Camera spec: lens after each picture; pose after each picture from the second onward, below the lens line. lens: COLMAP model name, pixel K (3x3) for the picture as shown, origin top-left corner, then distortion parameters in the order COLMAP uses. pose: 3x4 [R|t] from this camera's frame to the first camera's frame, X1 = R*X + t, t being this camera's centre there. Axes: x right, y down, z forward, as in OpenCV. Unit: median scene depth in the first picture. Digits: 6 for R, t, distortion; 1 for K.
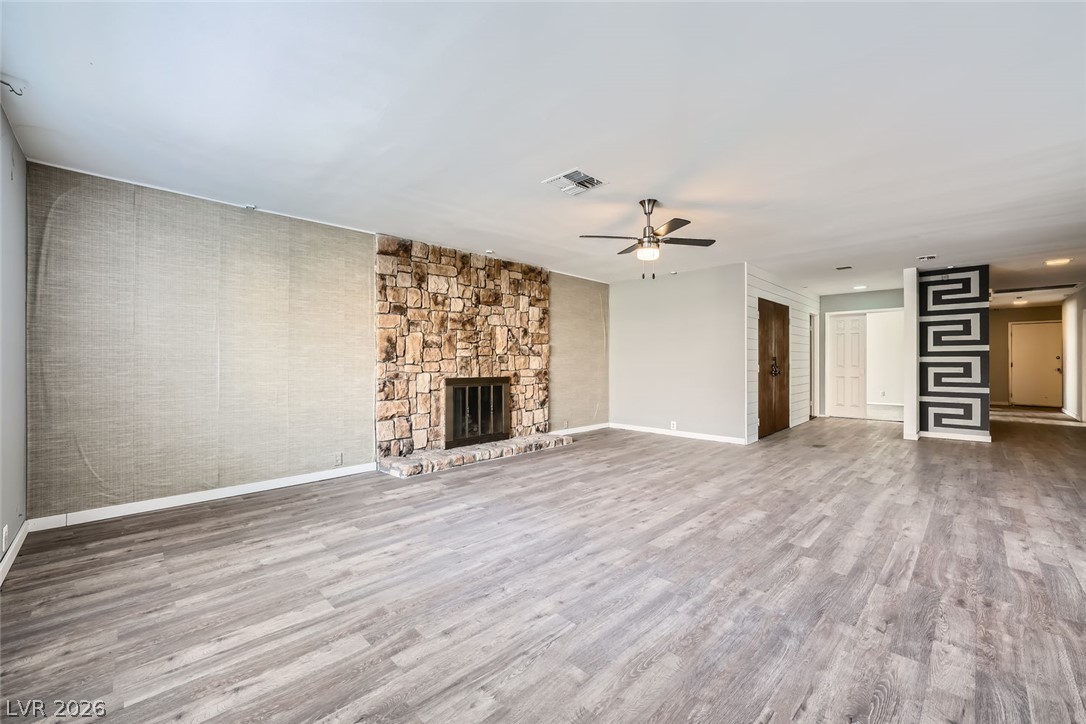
lens RADIAL K [[427.9, 0, 541.4], [0, 427.9, 360.3], [0, 0, 1]] dist [-0.012449, 0.003219]
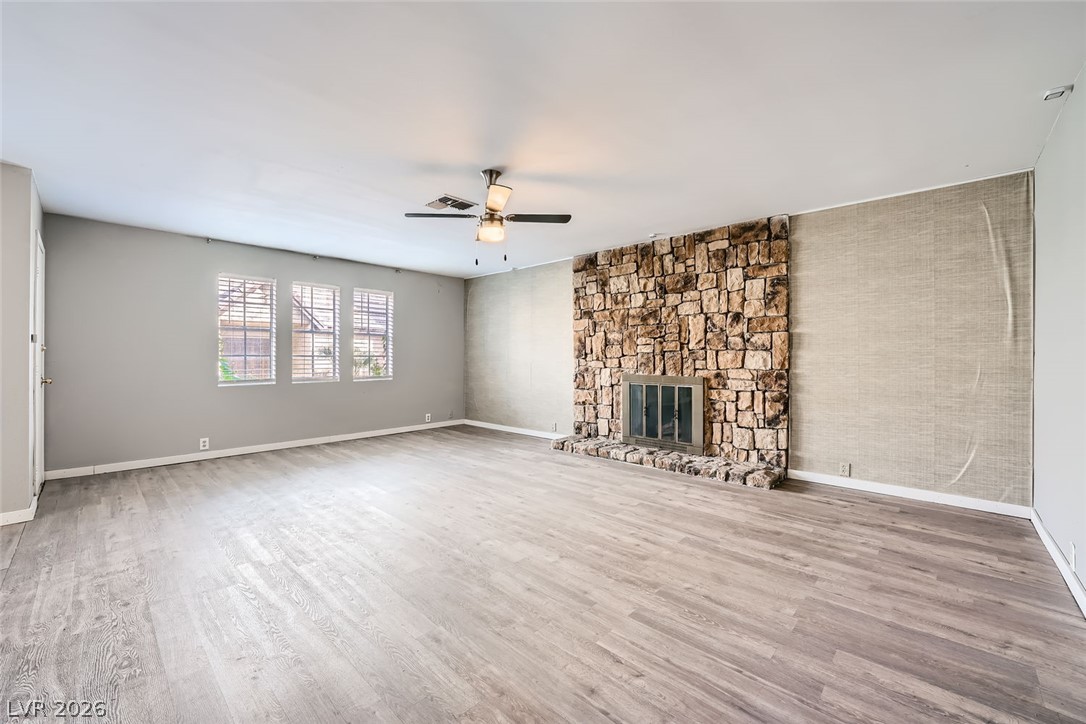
lens RADIAL K [[427.9, 0, 542.4], [0, 427.9, 358.3], [0, 0, 1]] dist [-0.012449, 0.003219]
pose [[0.054985, 0.005351, -0.998473, 0.791362], [0.002947, 0.999980, 0.005521, -0.002458], [0.998483, -0.003246, 0.054968, 0.747841]]
